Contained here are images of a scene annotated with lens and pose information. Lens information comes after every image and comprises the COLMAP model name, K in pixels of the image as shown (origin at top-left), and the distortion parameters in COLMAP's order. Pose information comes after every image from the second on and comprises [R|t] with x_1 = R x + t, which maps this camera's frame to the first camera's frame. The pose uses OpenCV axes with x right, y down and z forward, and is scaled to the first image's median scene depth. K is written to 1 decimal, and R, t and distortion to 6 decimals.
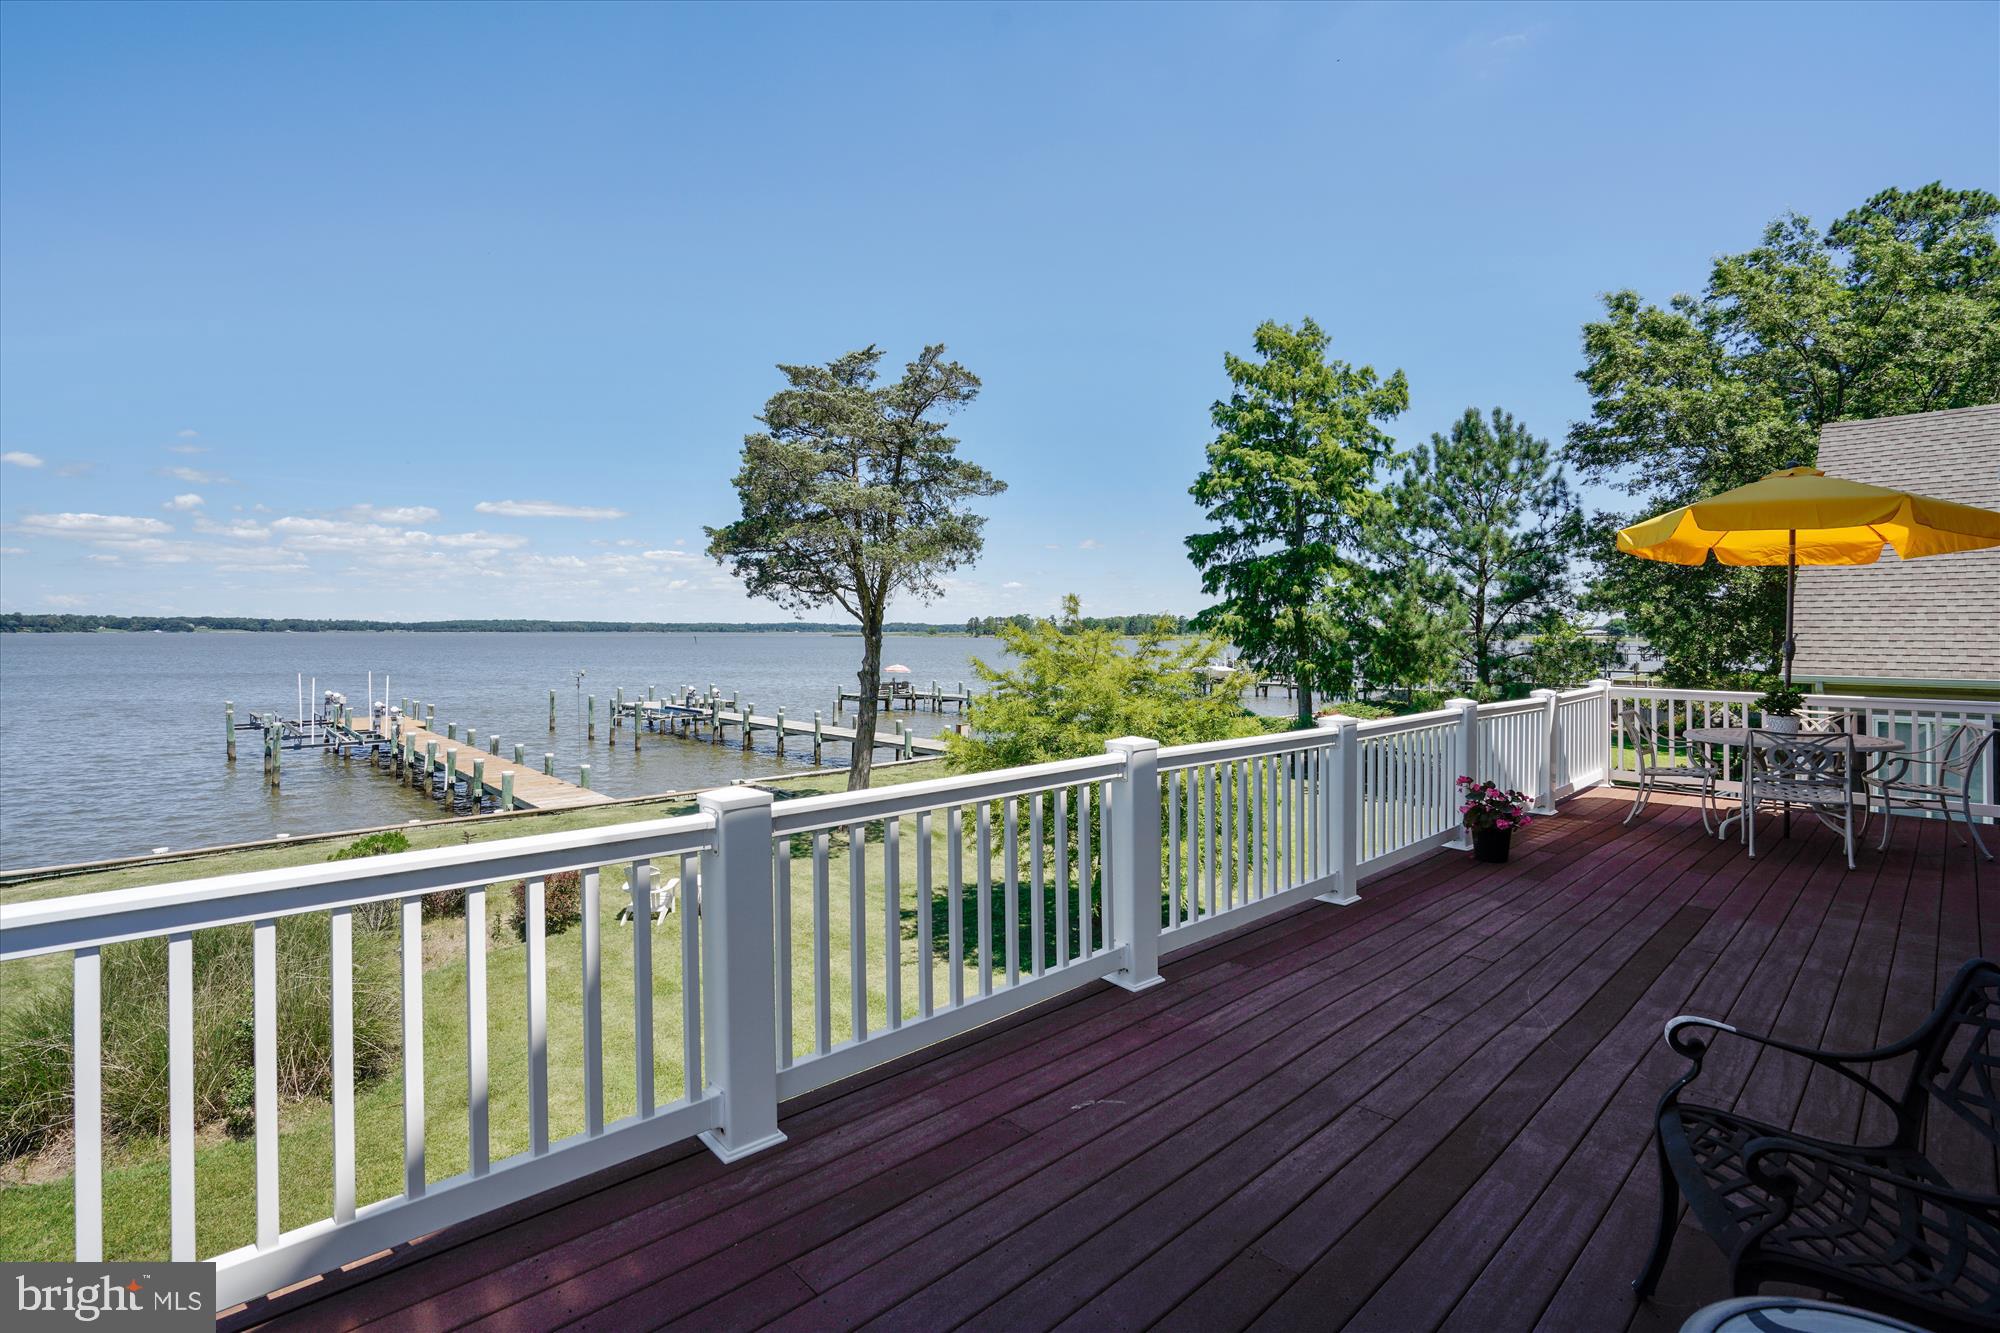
lens RADIAL K [[929.6, 0, 1007.2], [0, 929.6, 635.9], [0, 0, 1]] dist [0.000226, 0.000122]
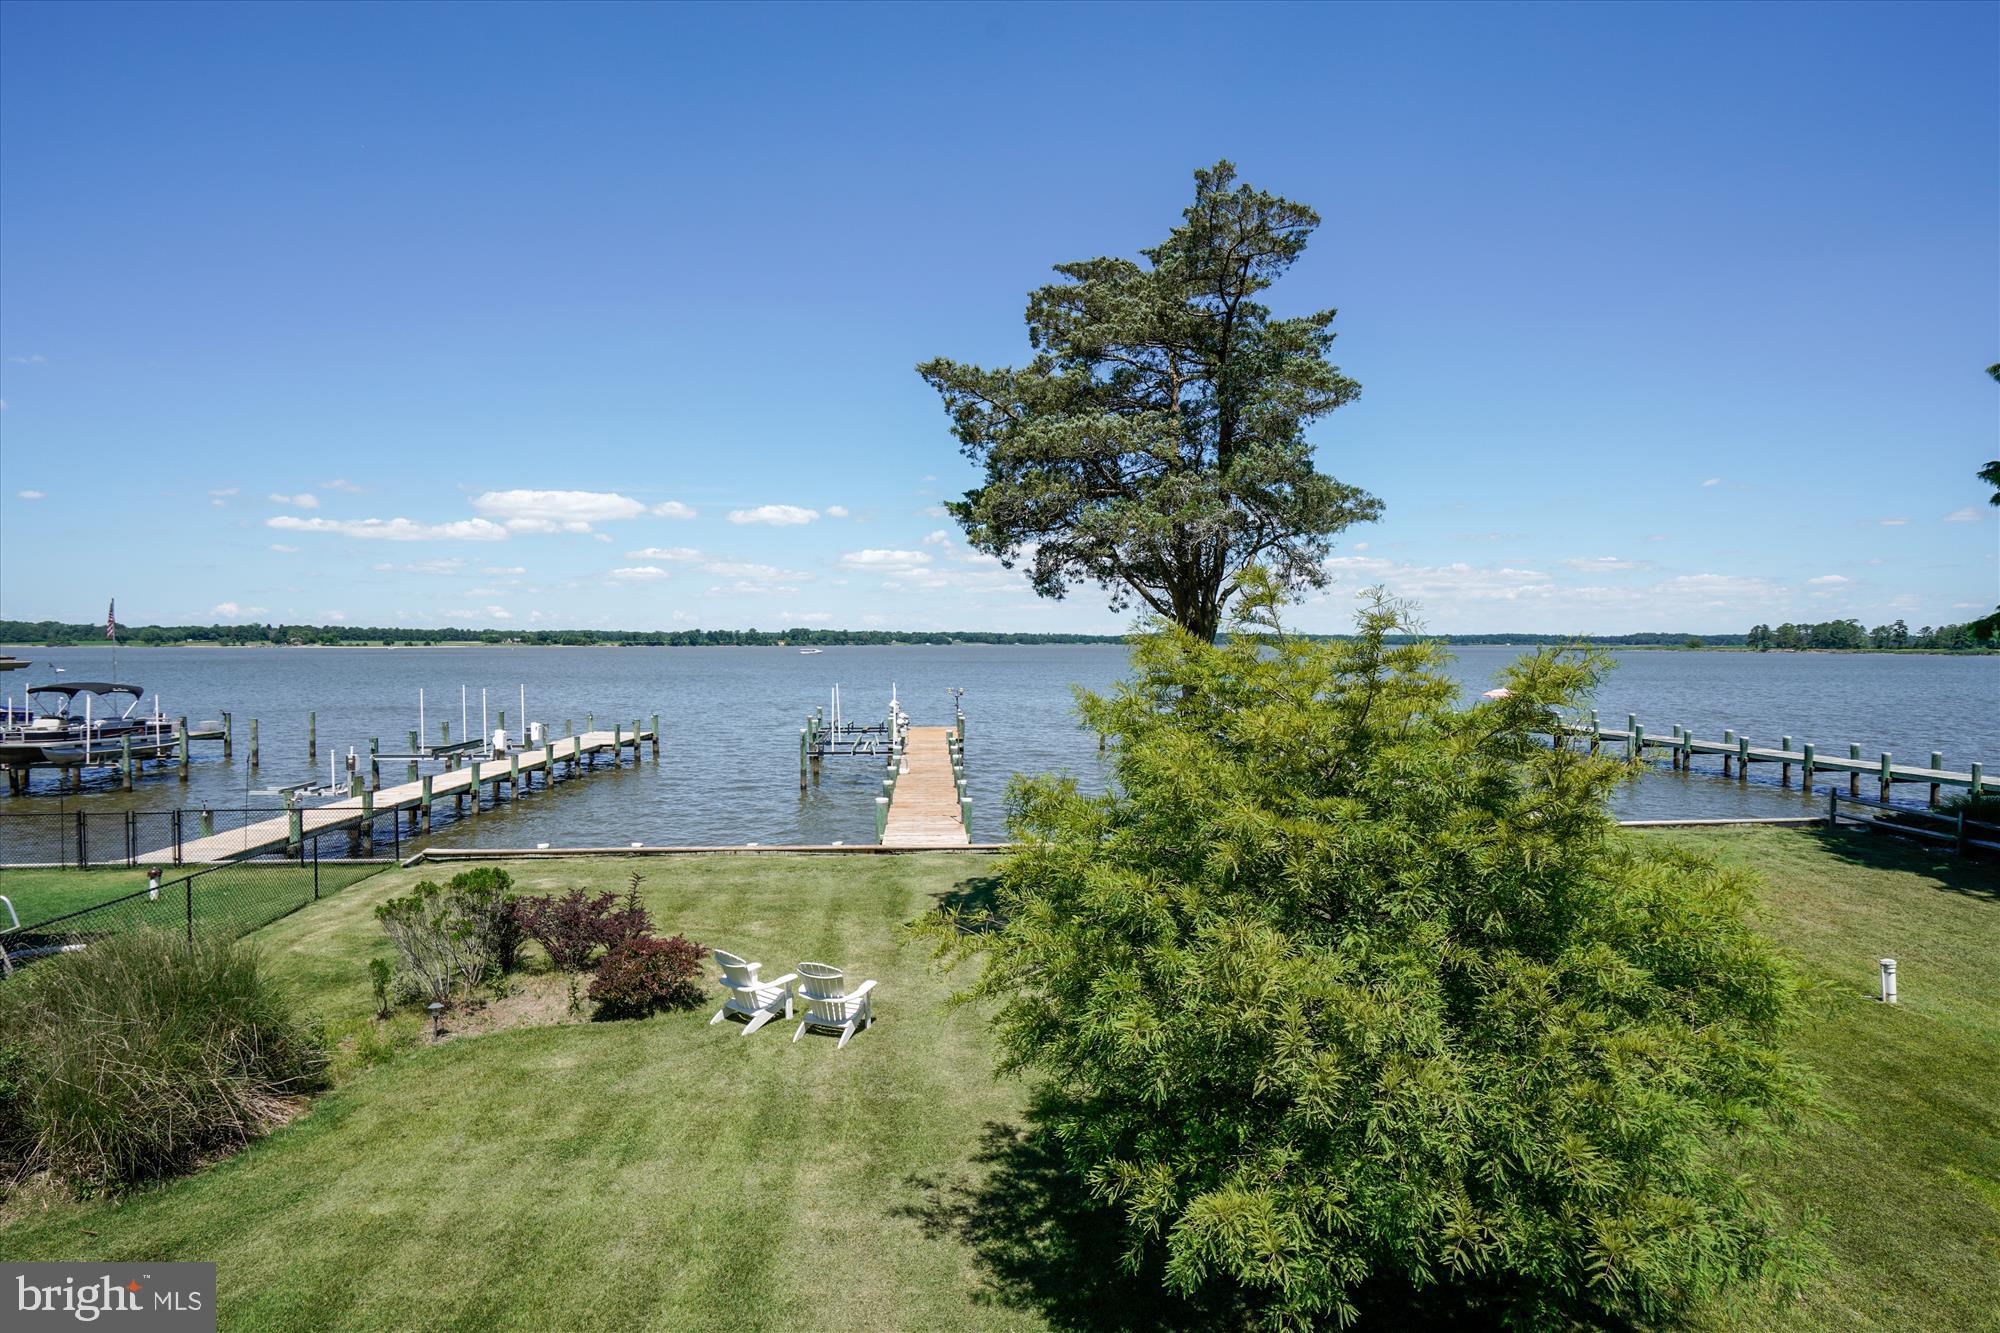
lens RADIAL K [[1027.0, 0, 1004.0], [0, 1027.0, 688.3], [0, 0, 1]] dist [-0.004083, -0.000731]
pose [[0.782096, 0.026993, -0.622573, 0.138114], [-0.003281, 0.999226, 0.039202, -0.000607], [0.623150, -0.028617, 0.781579, 0.228629]]
